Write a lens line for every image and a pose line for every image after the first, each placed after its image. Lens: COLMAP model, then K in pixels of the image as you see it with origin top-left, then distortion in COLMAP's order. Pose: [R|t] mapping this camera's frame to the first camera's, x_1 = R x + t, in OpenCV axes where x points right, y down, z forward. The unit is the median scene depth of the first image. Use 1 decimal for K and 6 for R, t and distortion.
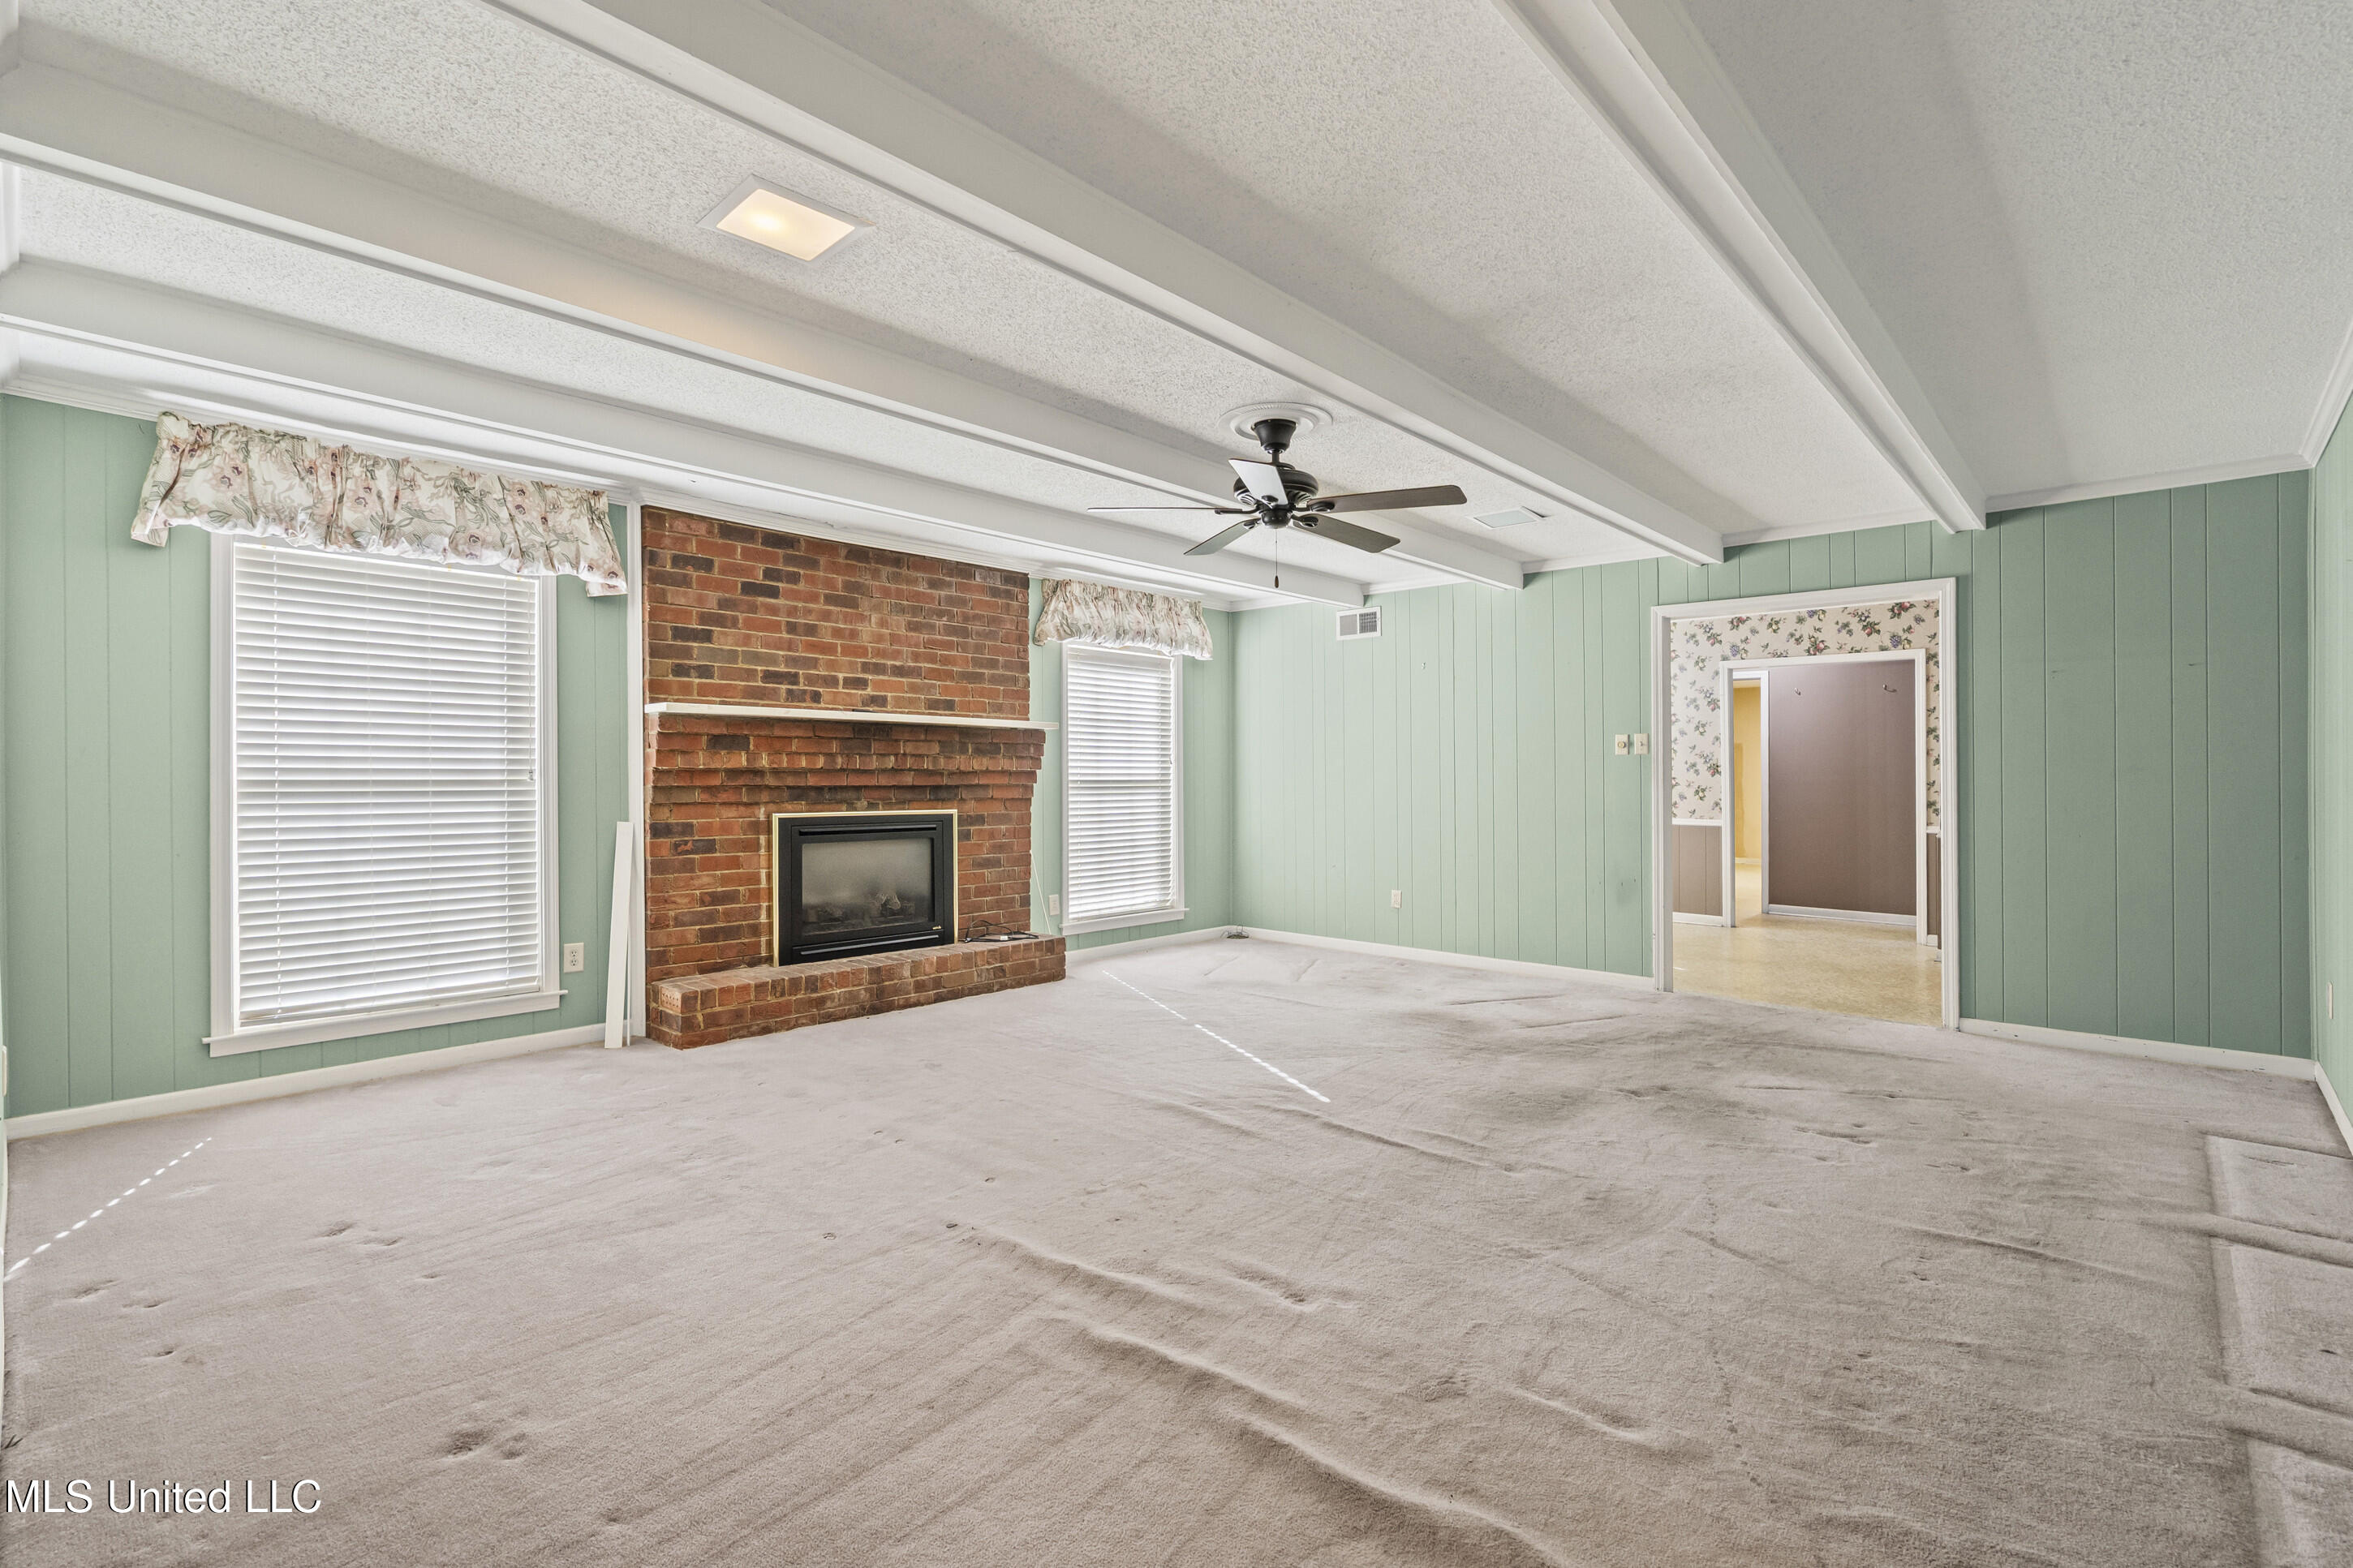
lens RADIAL K [[1061.8, 0, 1169.2], [0, 1061.8, 775.9], [0, 0, 1]] dist [-0.009108, 0.007620]
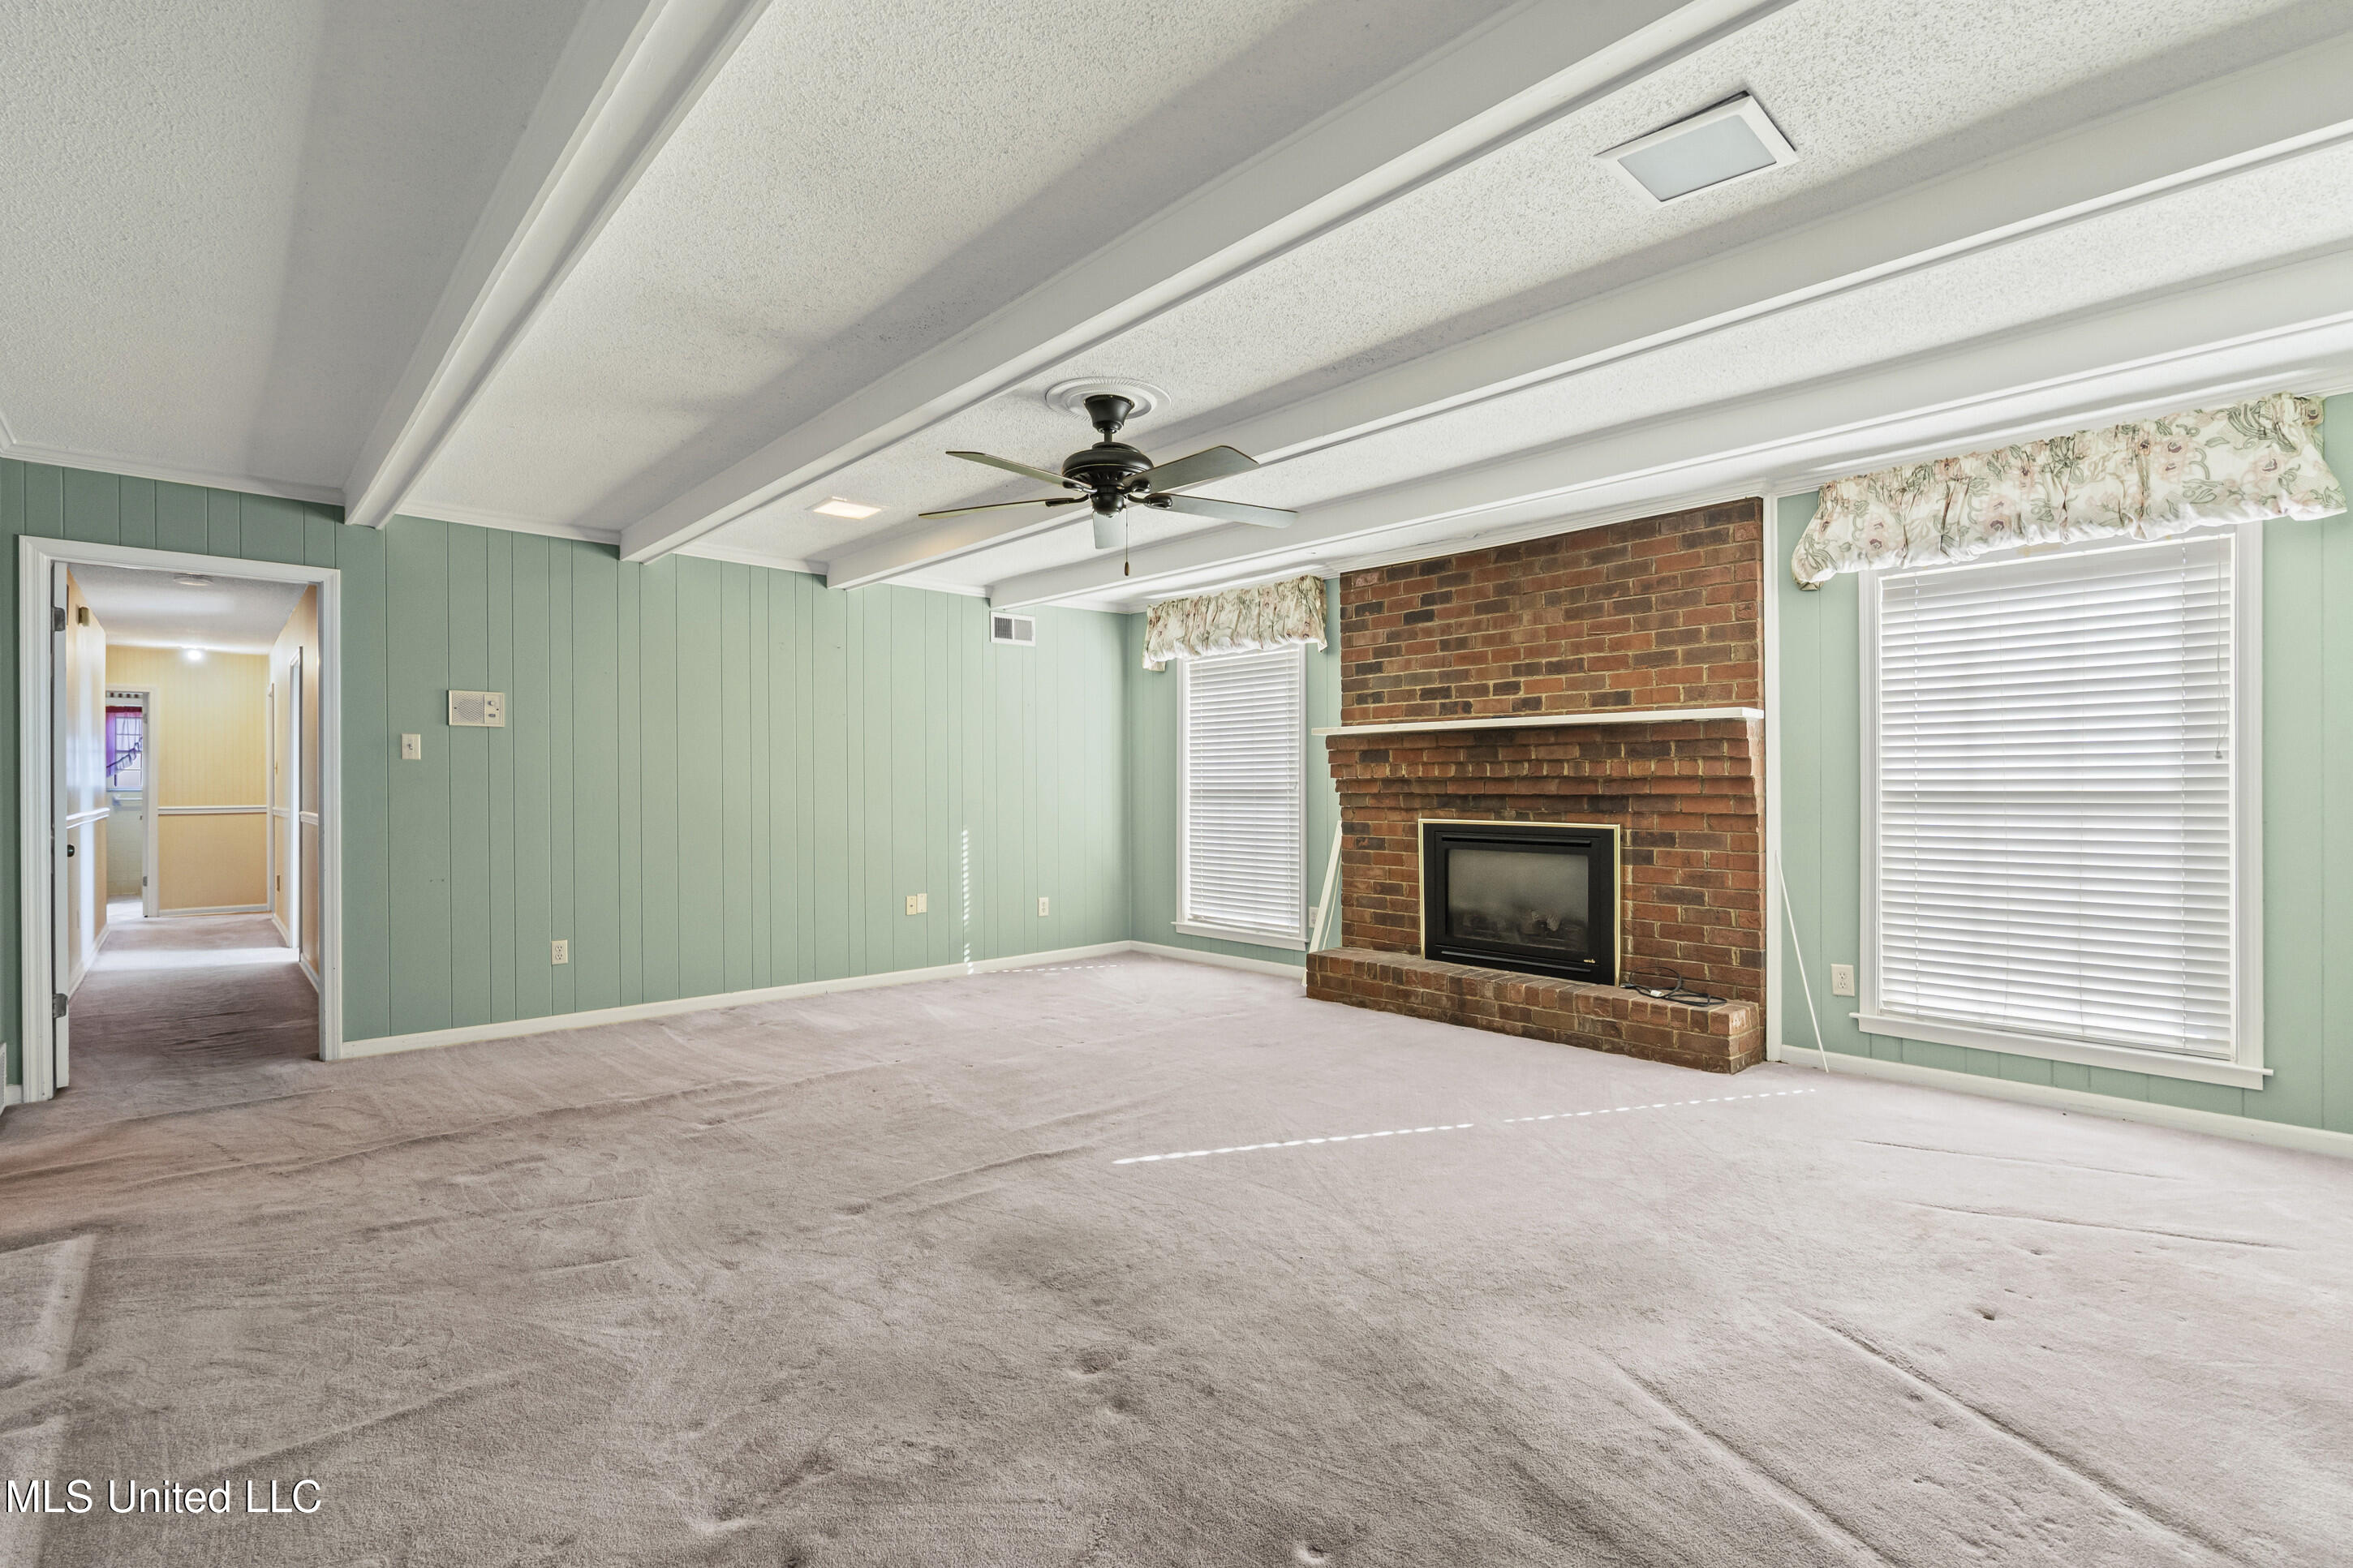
lens RADIAL K [[1071.9, 0, 1181.2], [0, 1071.9, 798.4], [0, 0, 1]] dist [-0.001751, 0.000107]
pose [[-0.063871, 0.010960, -0.997898, 0.713680], [0.003476, 0.999936, 0.010760, 0.001401], [0.997952, -0.002781, -0.063905, 0.782712]]
